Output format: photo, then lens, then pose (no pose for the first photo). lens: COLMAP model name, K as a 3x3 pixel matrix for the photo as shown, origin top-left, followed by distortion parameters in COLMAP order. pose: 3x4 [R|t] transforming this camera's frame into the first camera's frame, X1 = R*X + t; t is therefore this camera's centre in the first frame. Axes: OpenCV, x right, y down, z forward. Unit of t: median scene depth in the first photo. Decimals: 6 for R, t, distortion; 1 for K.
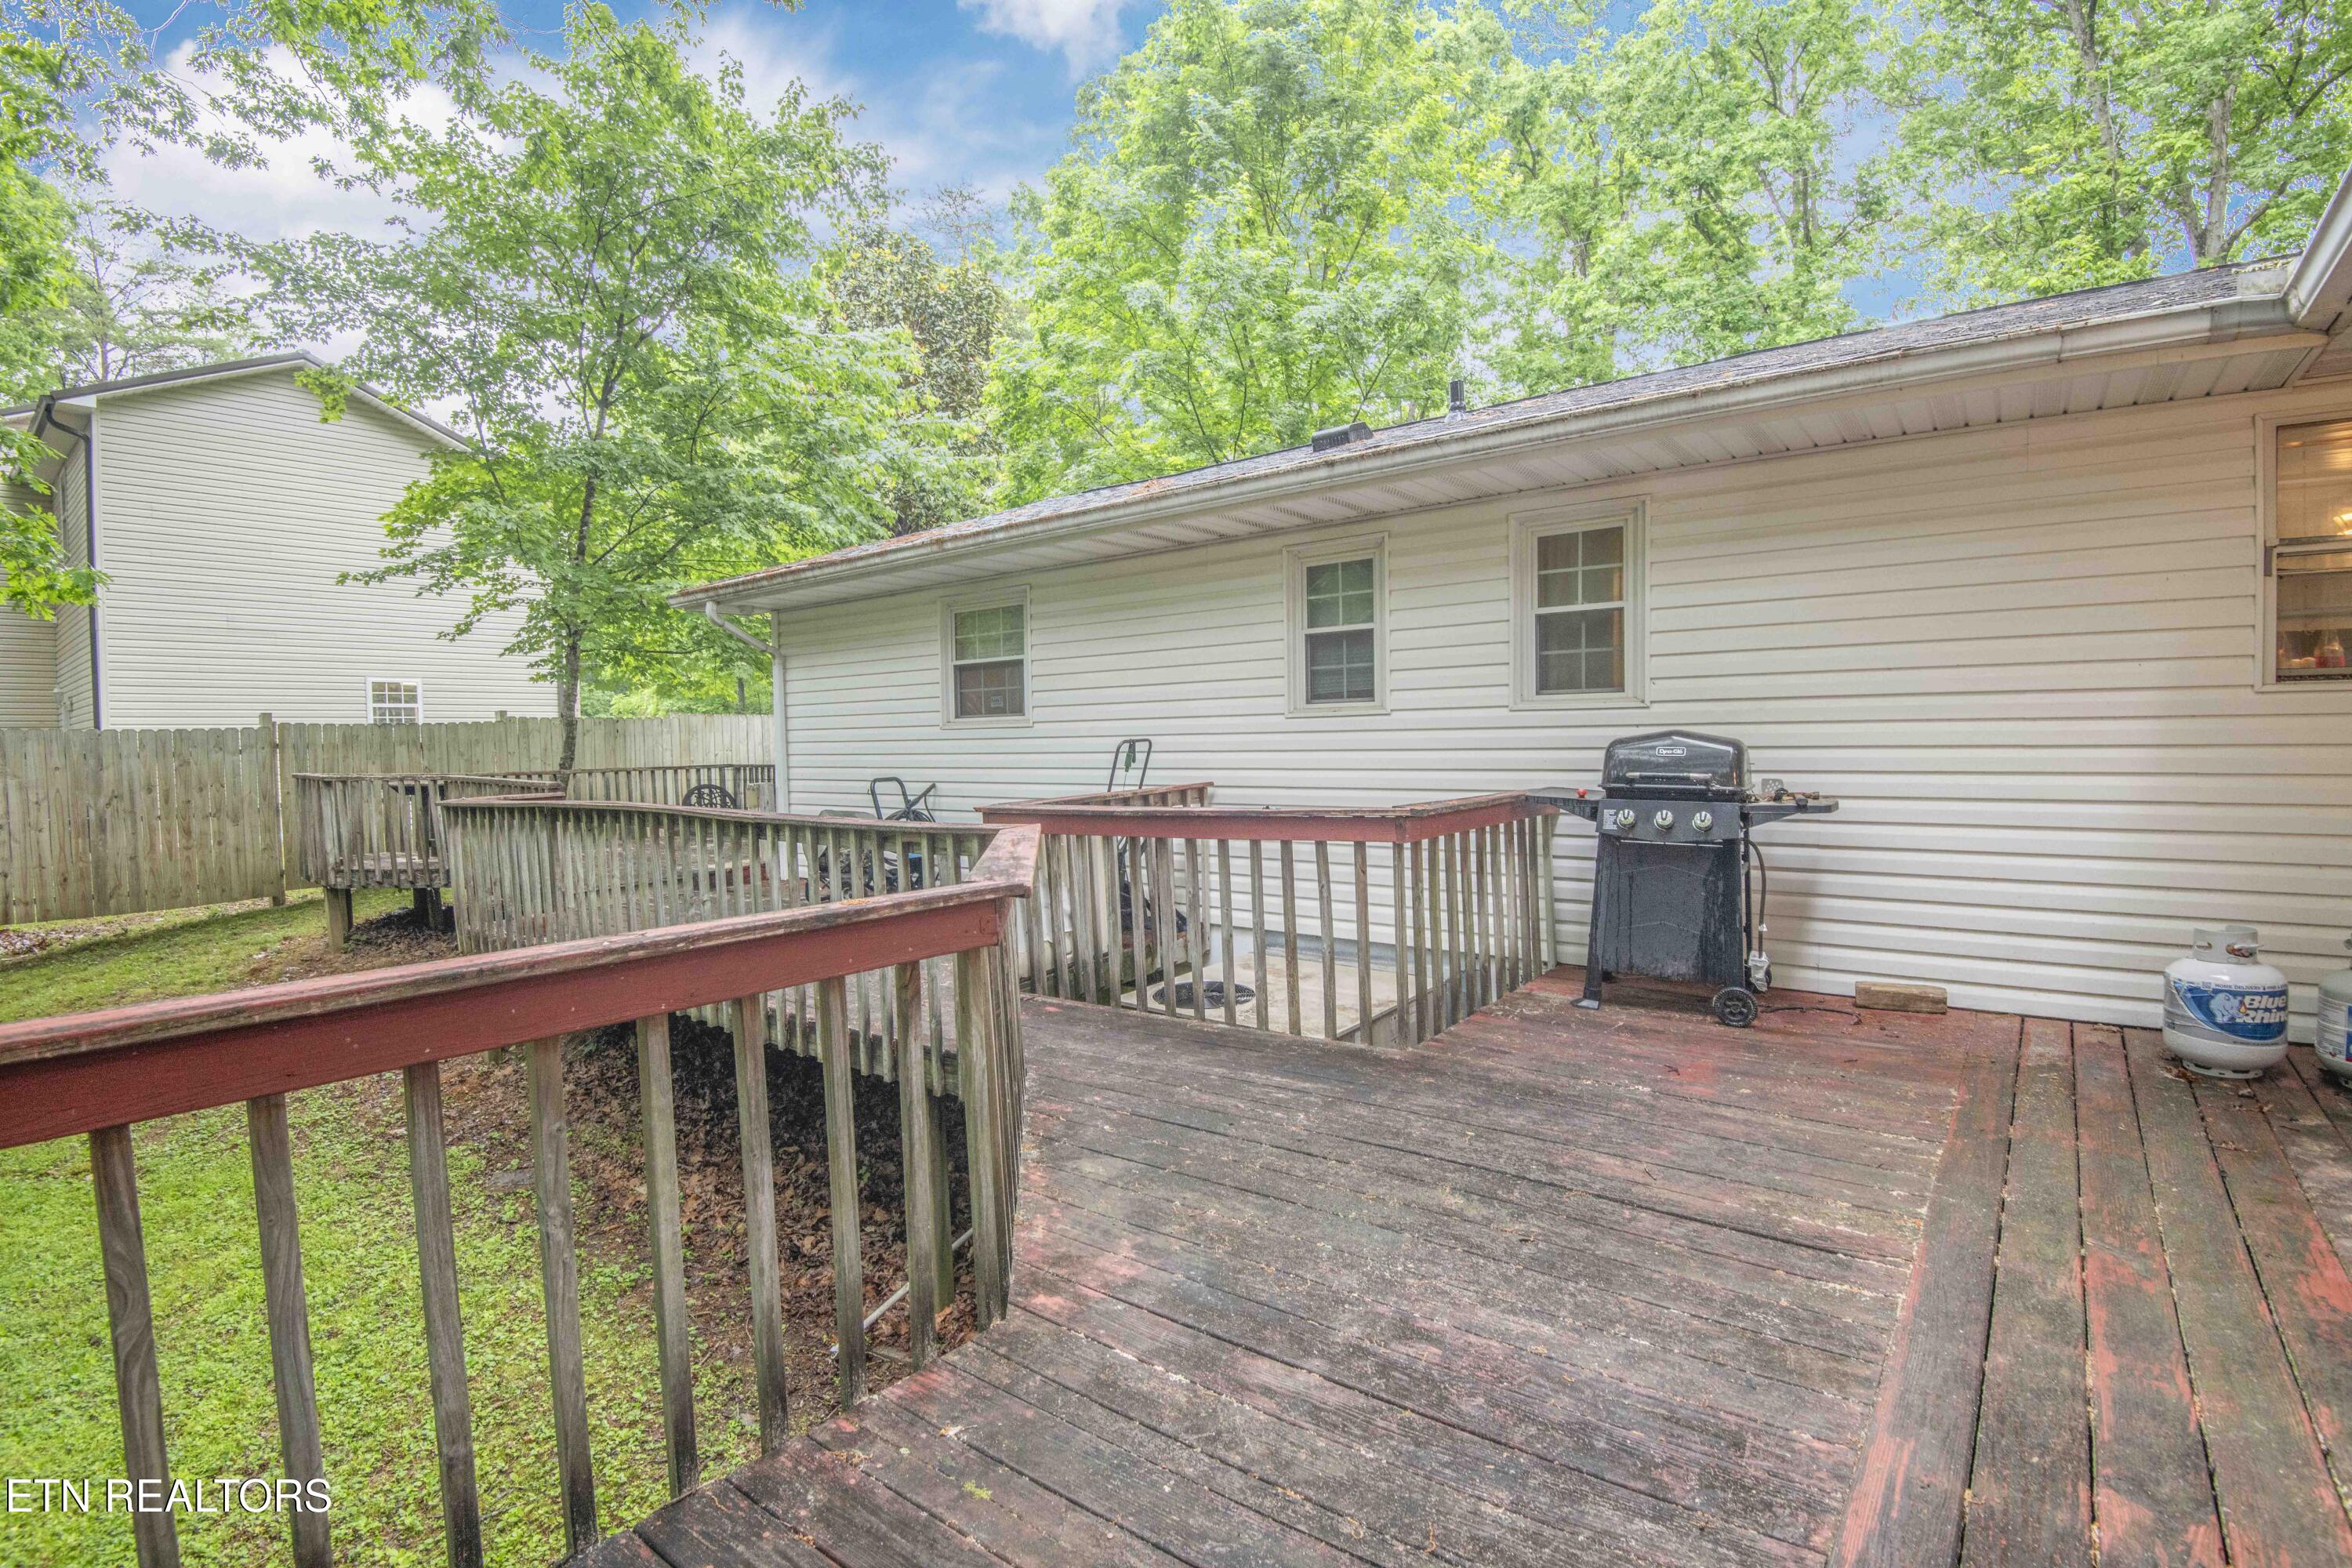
lens RADIAL K [[1087.4, 0, 1188.1], [0, 1087.4, 779.9], [0, 0, 1]] dist [-0.030485, -0.007980]
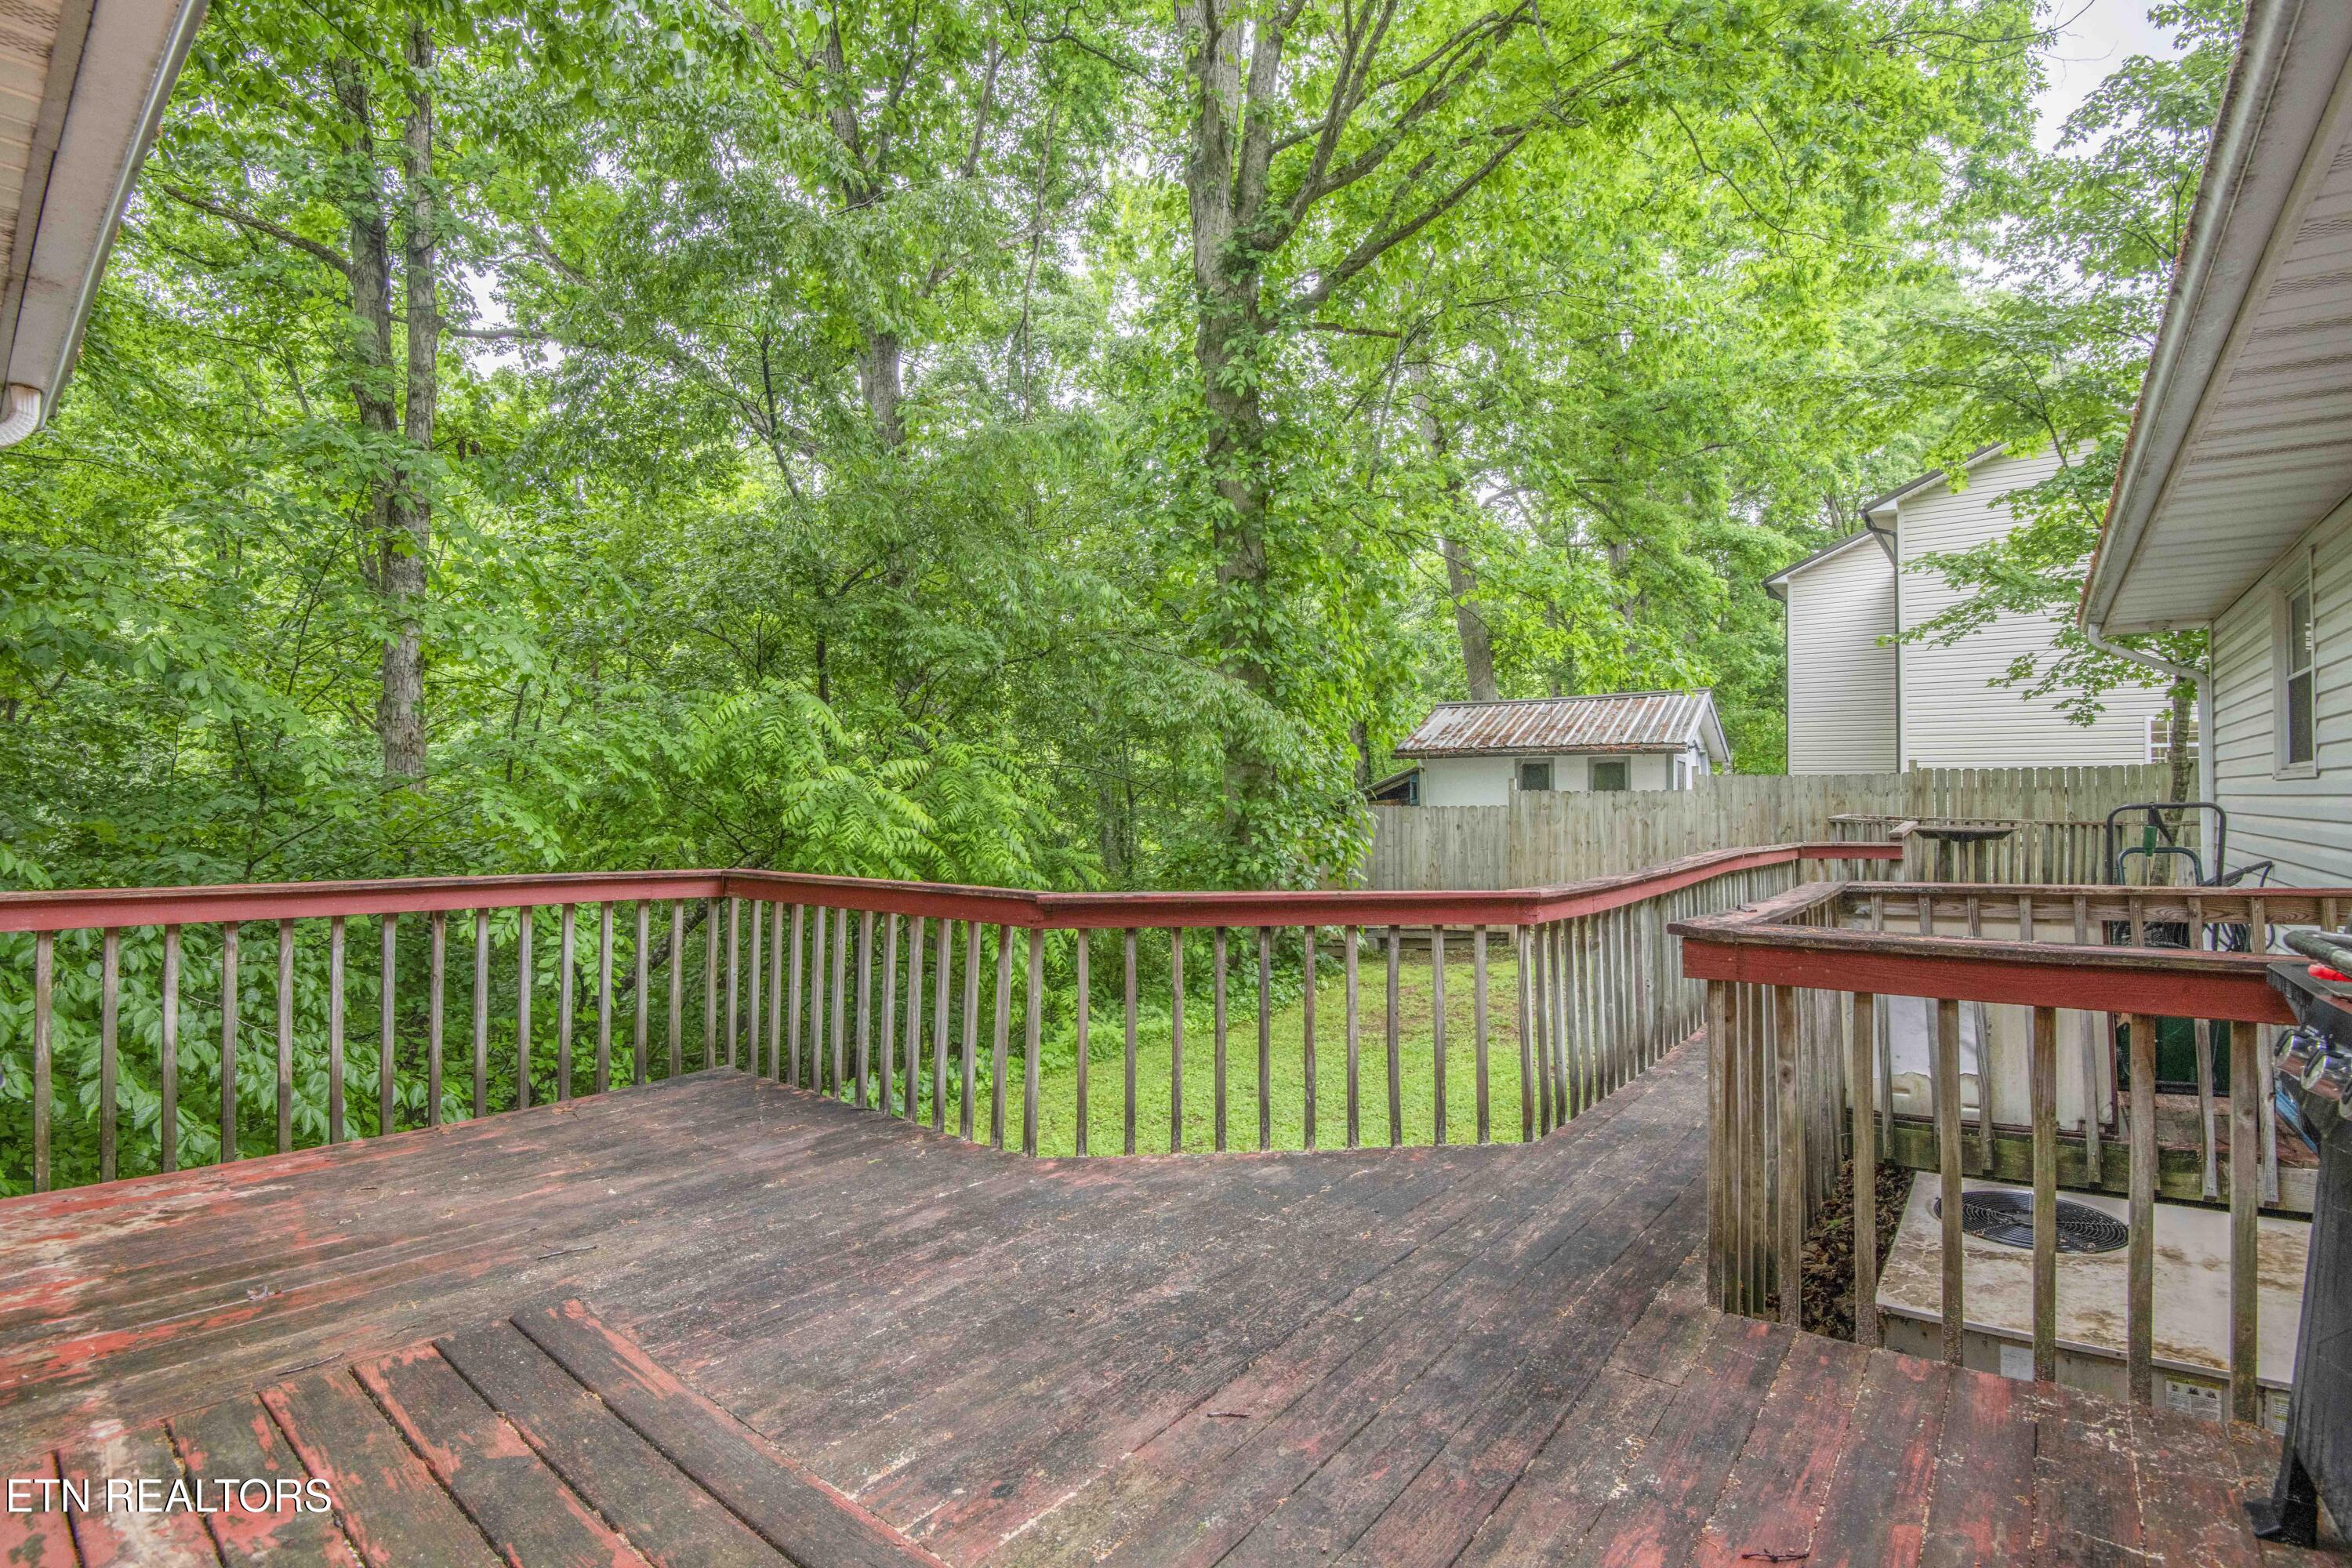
lens RADIAL K [[1087.4, 0, 1182.9], [0, 1087.4, 786.1], [0, 0, 1]] dist [-0.030485, -0.007980]
pose [[-0.004809, 0.006998, -0.999964, 0.293056], [-0.035484, 0.999345, 0.007165, -0.017173], [0.999359, 0.035517, -0.004557, 0.241957]]
